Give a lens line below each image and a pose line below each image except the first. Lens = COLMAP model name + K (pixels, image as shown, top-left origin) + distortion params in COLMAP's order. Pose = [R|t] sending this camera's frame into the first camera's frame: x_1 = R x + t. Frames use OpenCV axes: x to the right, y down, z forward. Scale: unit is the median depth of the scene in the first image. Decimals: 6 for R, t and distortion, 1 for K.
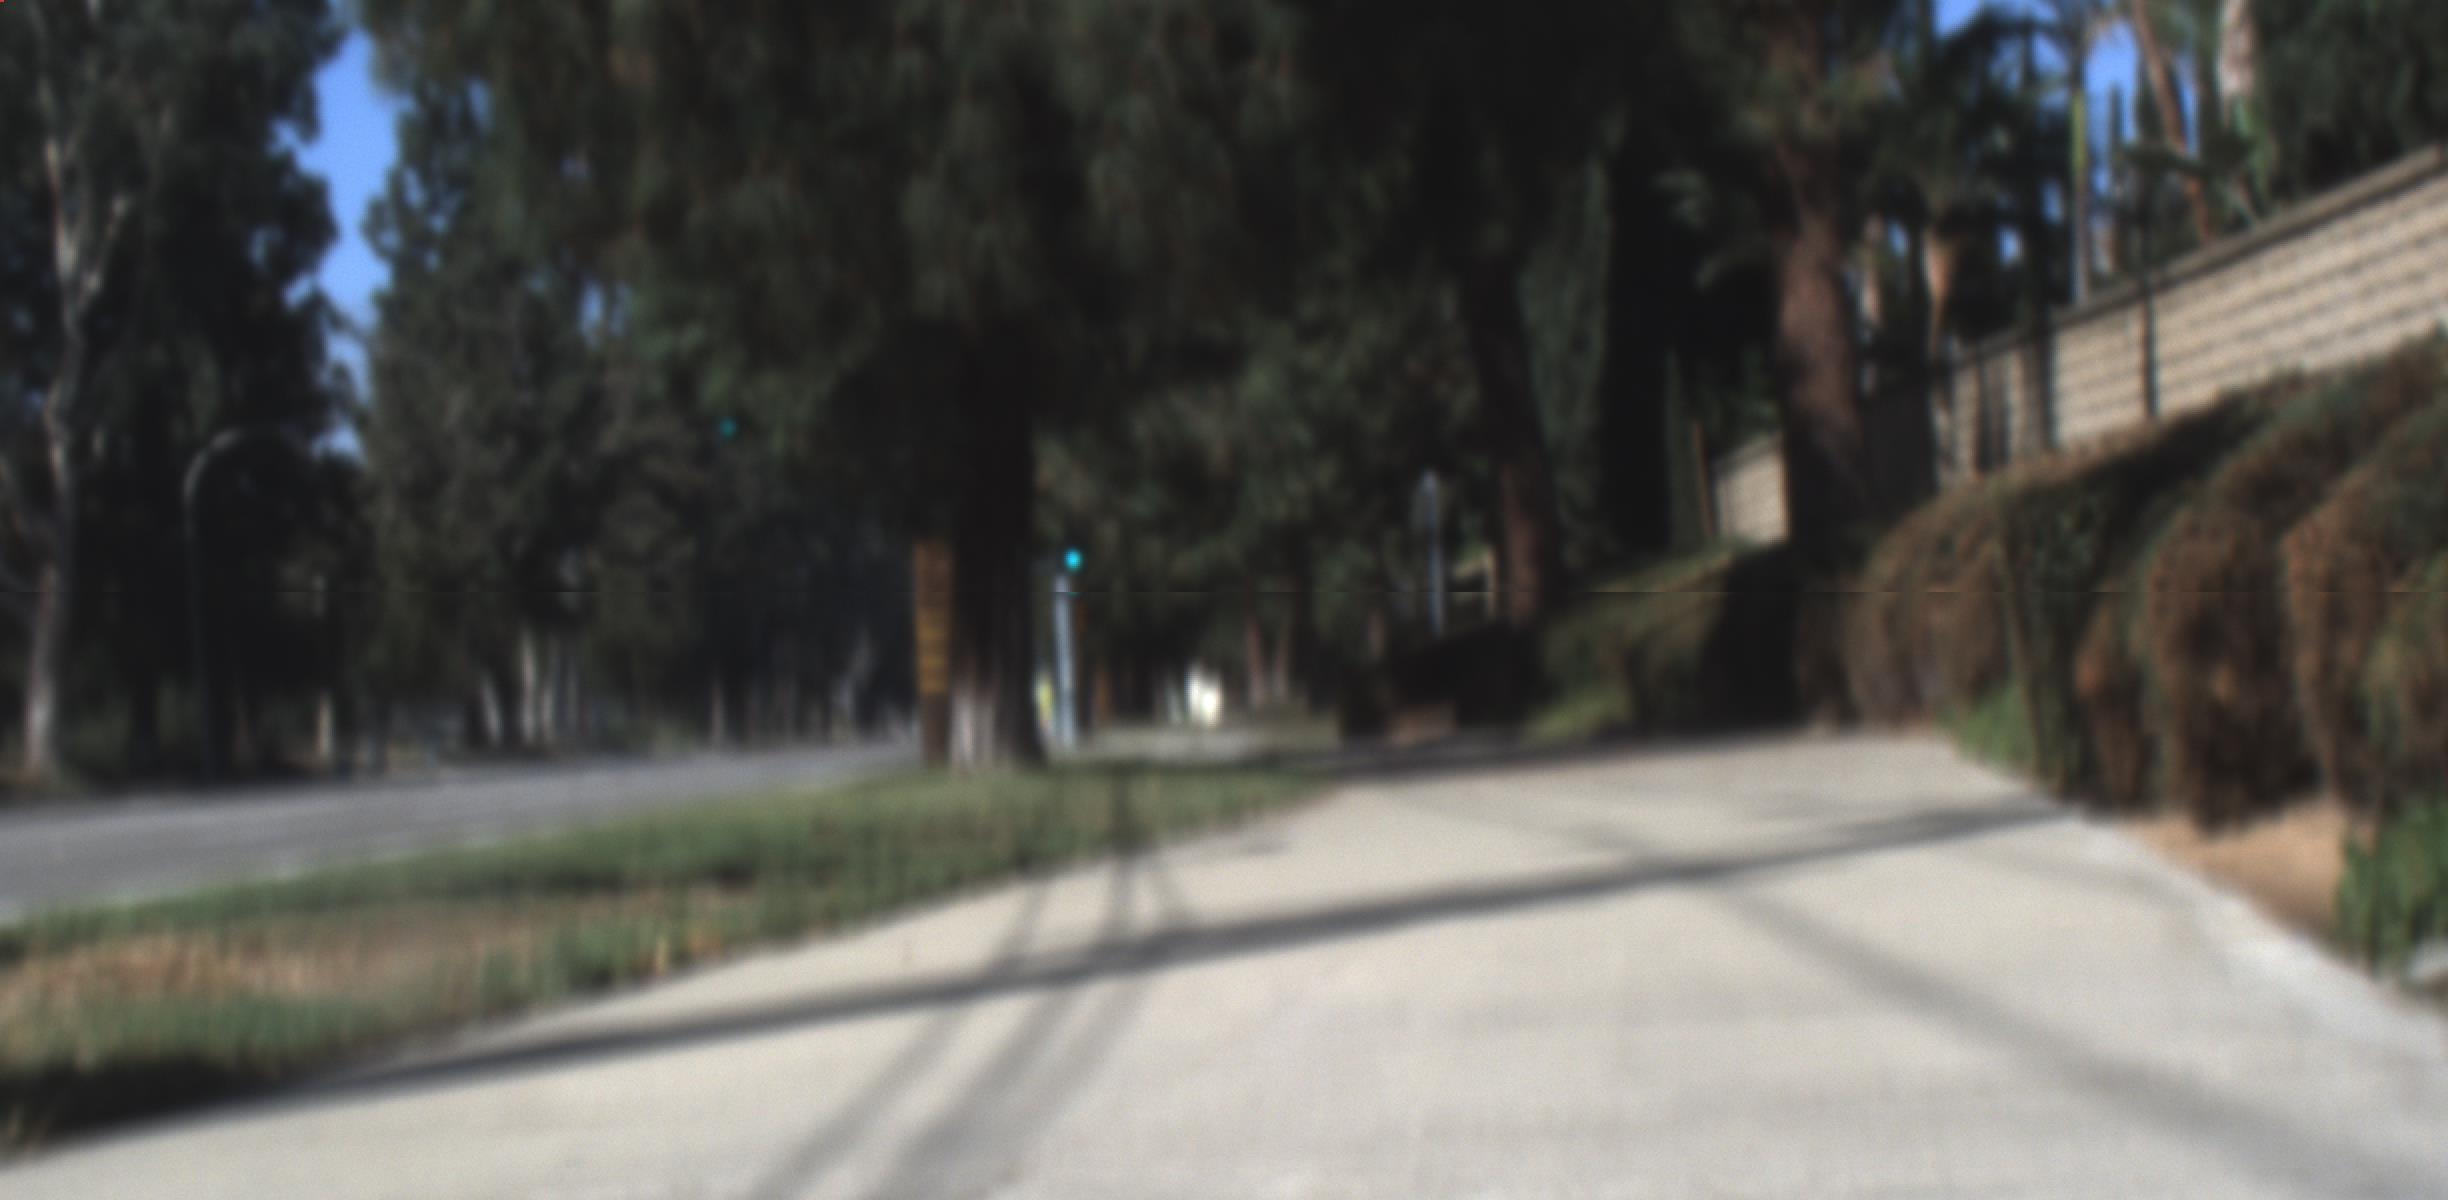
lens RADIAL K [[5770.2, 0, 1226.6], [0, 5770.2, 602.4], [0, 0, 1]] dist [0.035146, 0.398780]
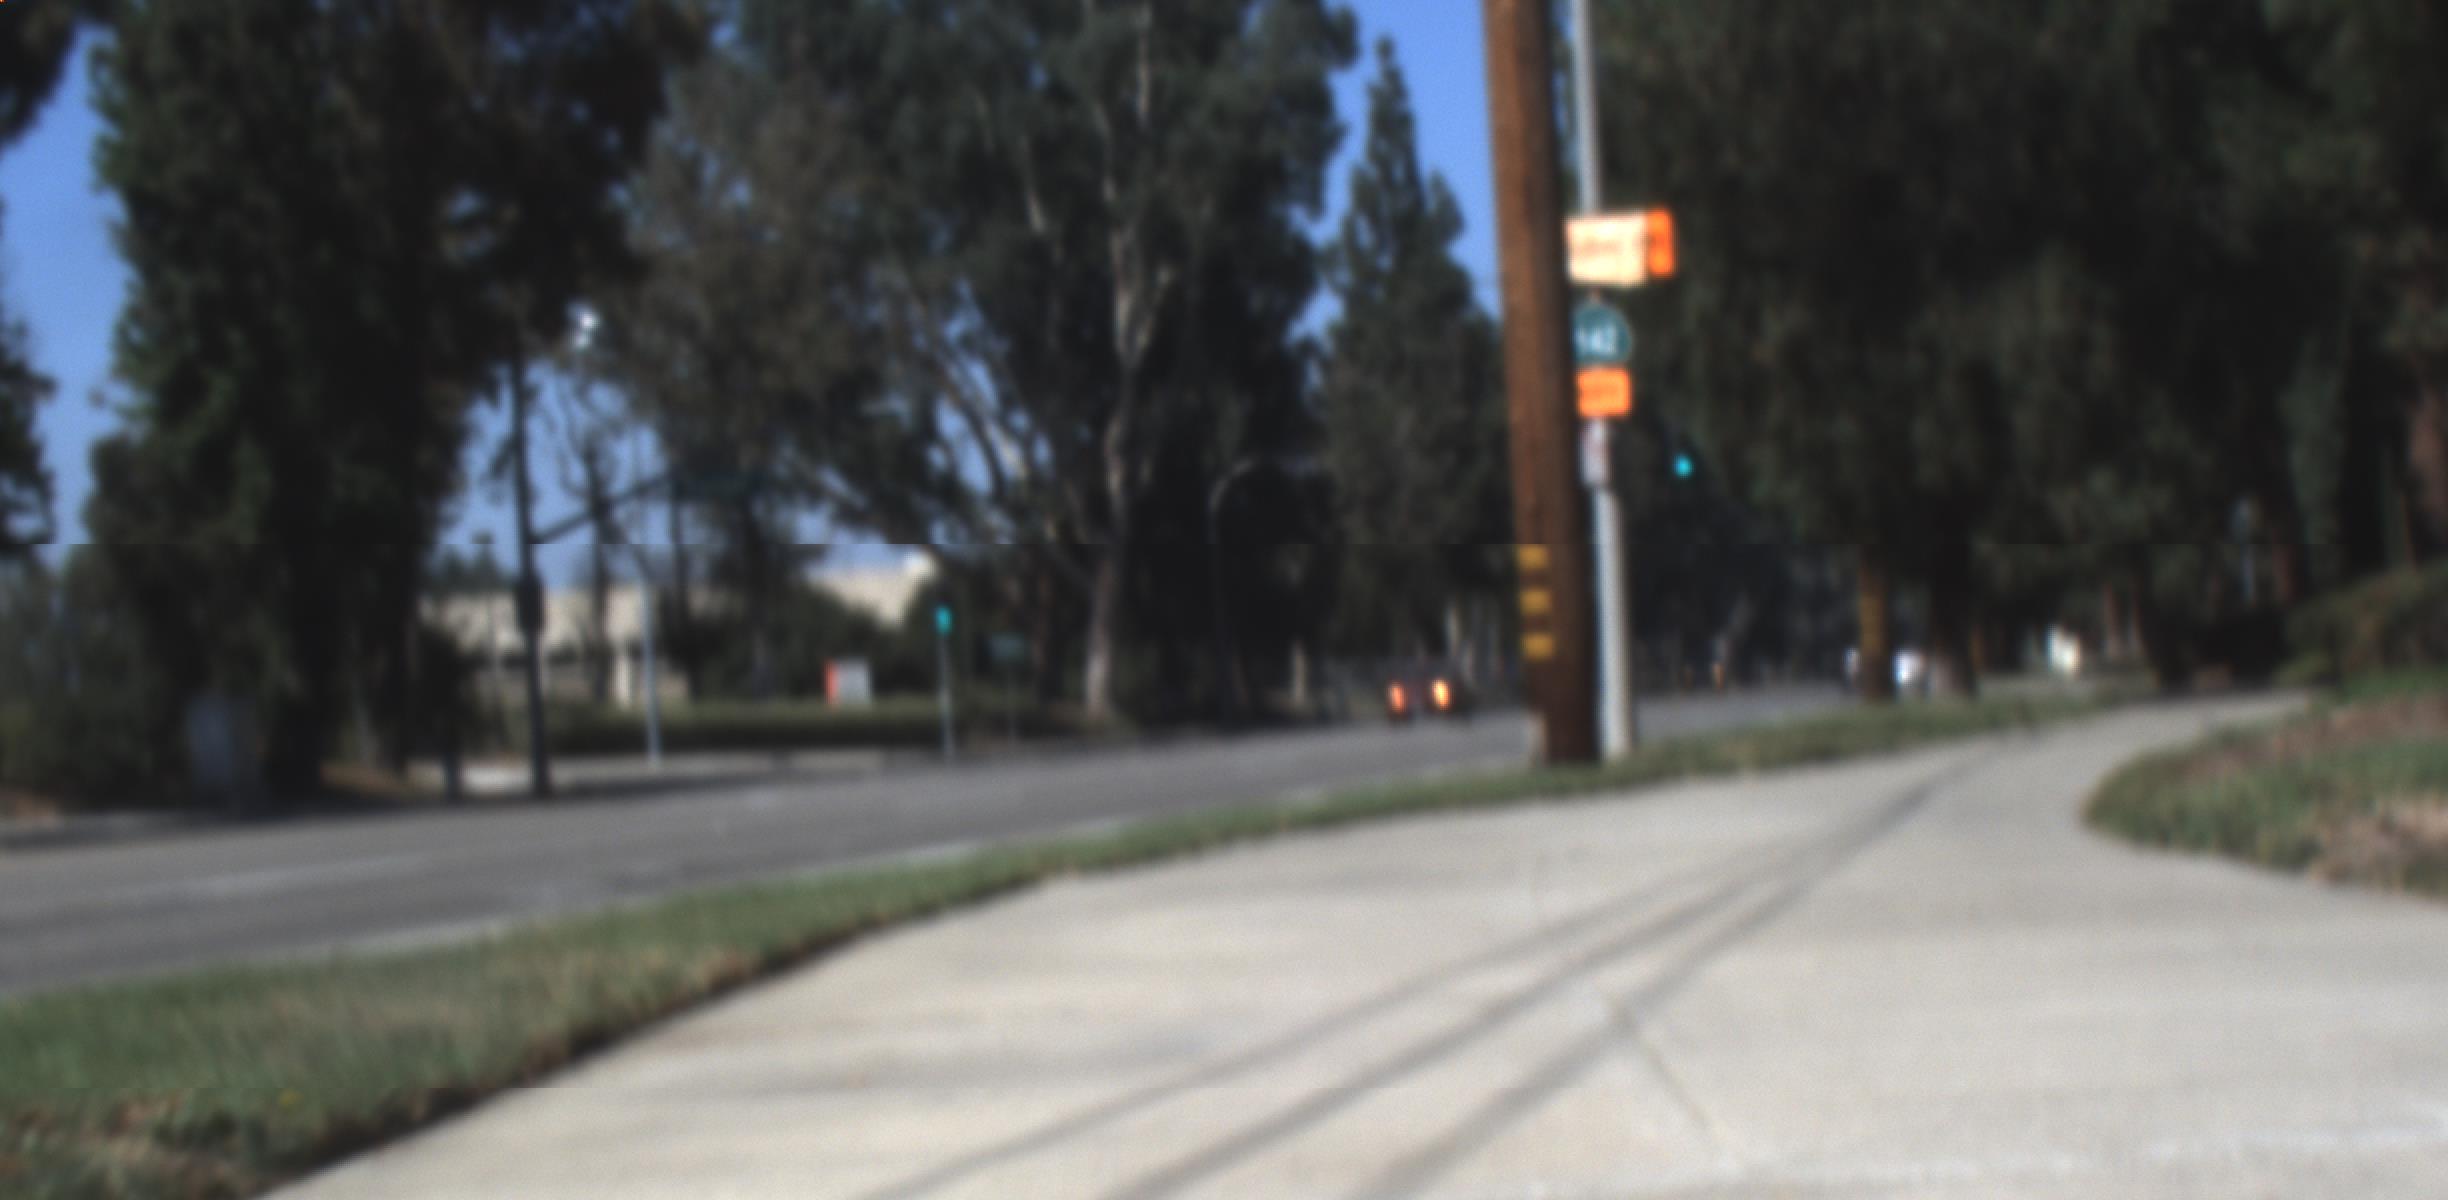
lens RADIAL K [[5762.3, 0, 1226.5], [0, 5762.3, 602.7], [0, 0, 1]] dist [-0.047045, -0.395053]
pose [[0.988978, -0.005049, -0.147975, 0.001345], [0.005604, 0.999979, 0.003333, -0.008719], [0.147955, -0.004125, 0.988986, -0.455158]]
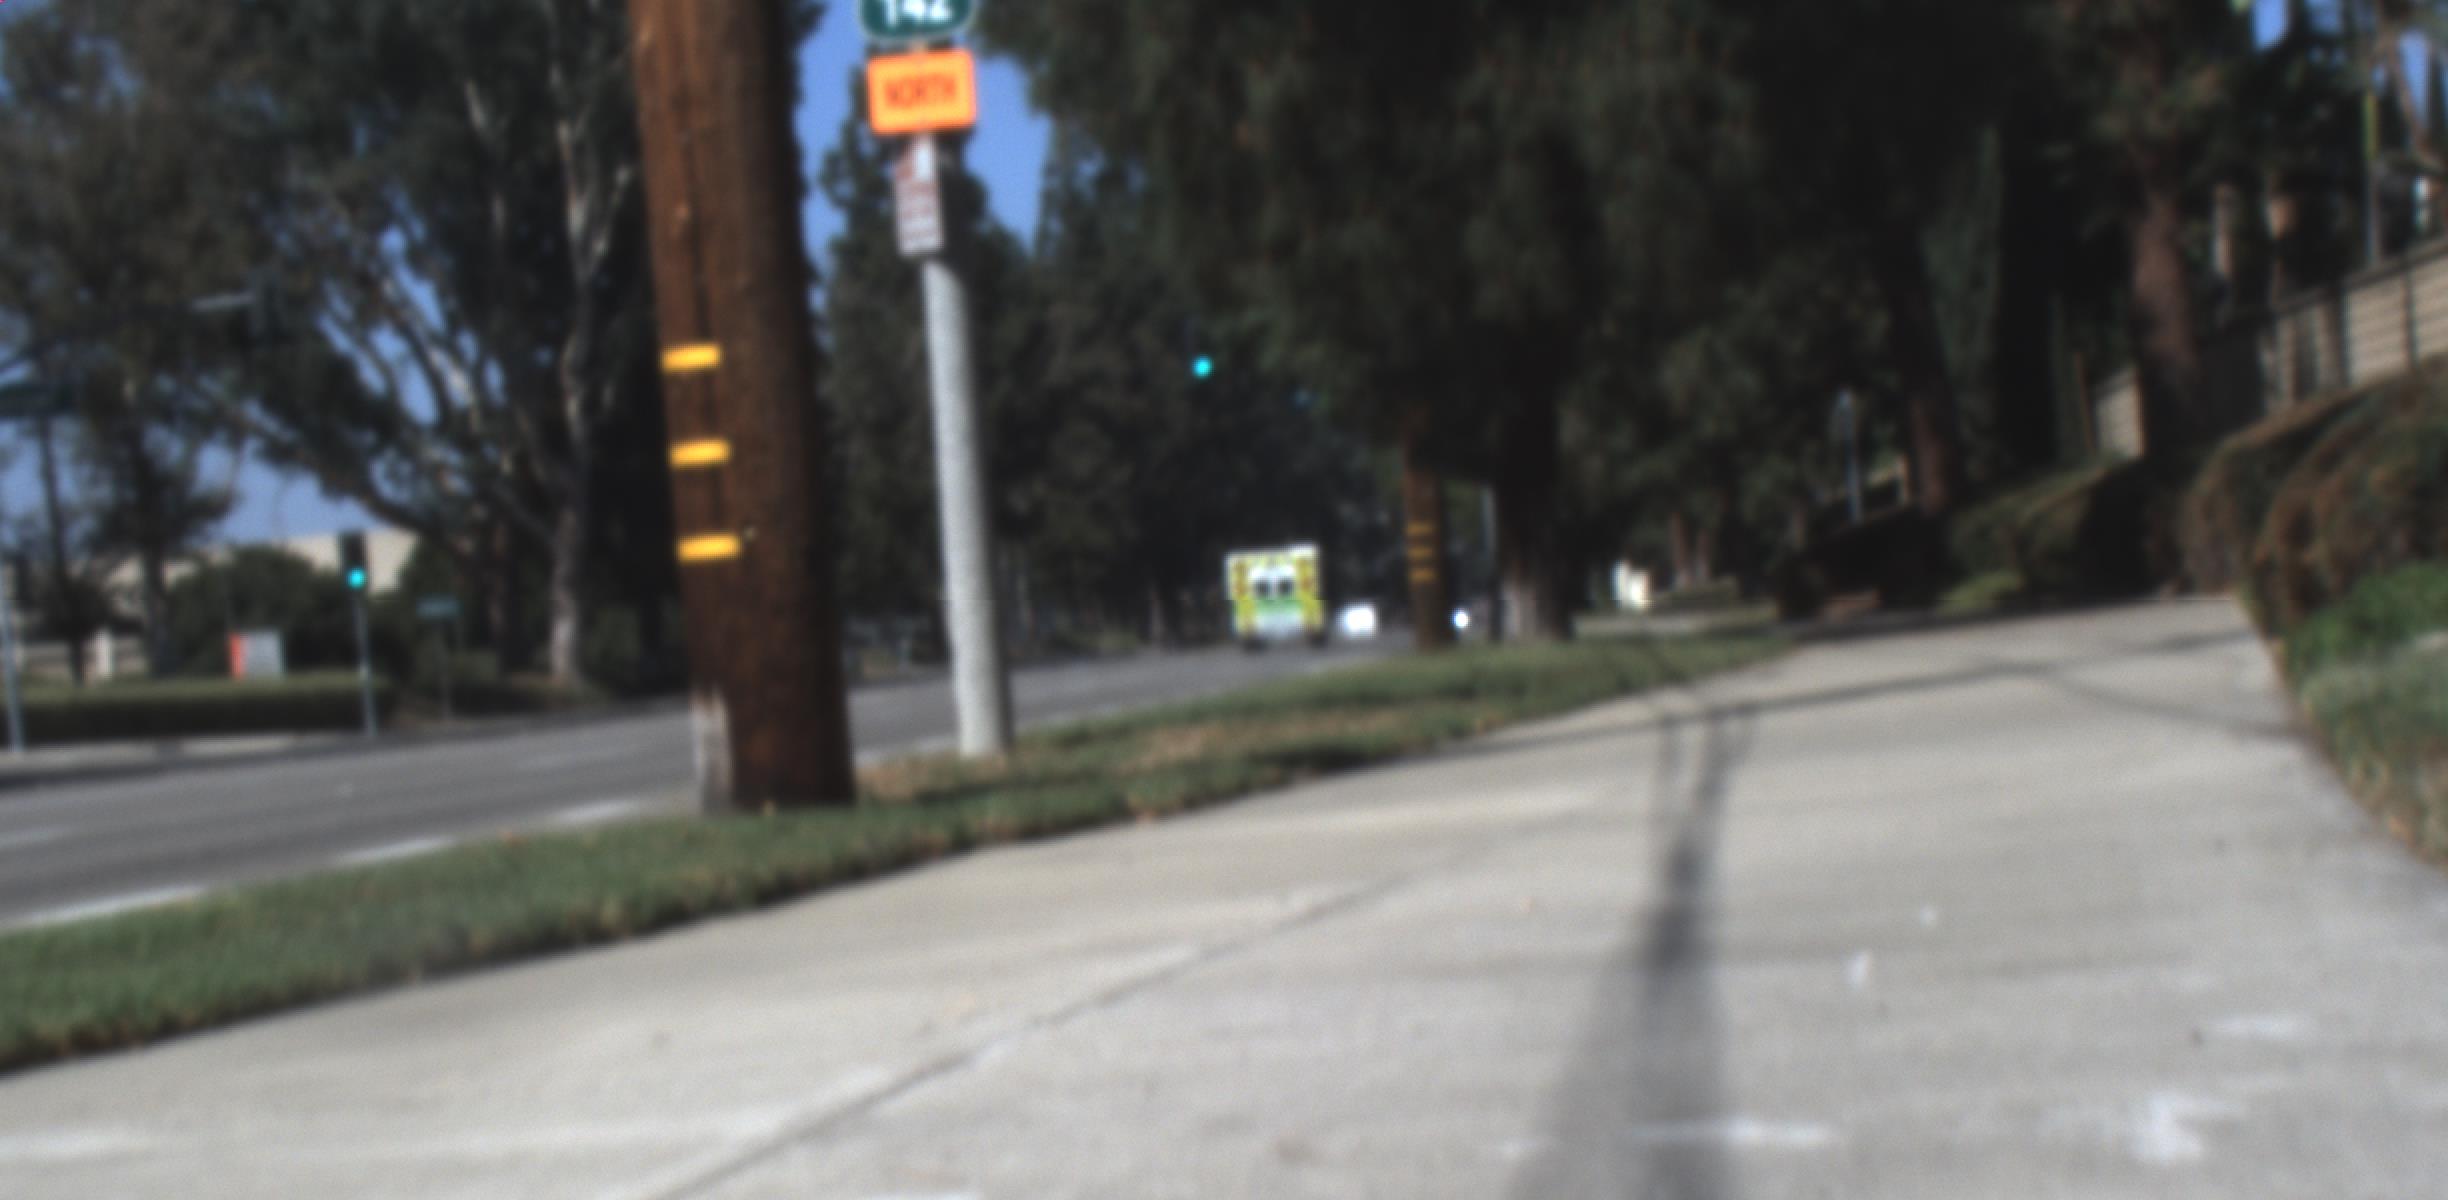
lens RADIAL K [[5770.4, 0, 1216.9], [0, 5770.4, 602.0], [0, 0, 1]] dist [0.001907, 0.618017]
pose [[0.996975, -0.027158, -0.072825, -0.008347], [0.028271, 0.999498, 0.014296, -0.002082], [0.072400, -0.016312, 0.997242, -0.169008]]
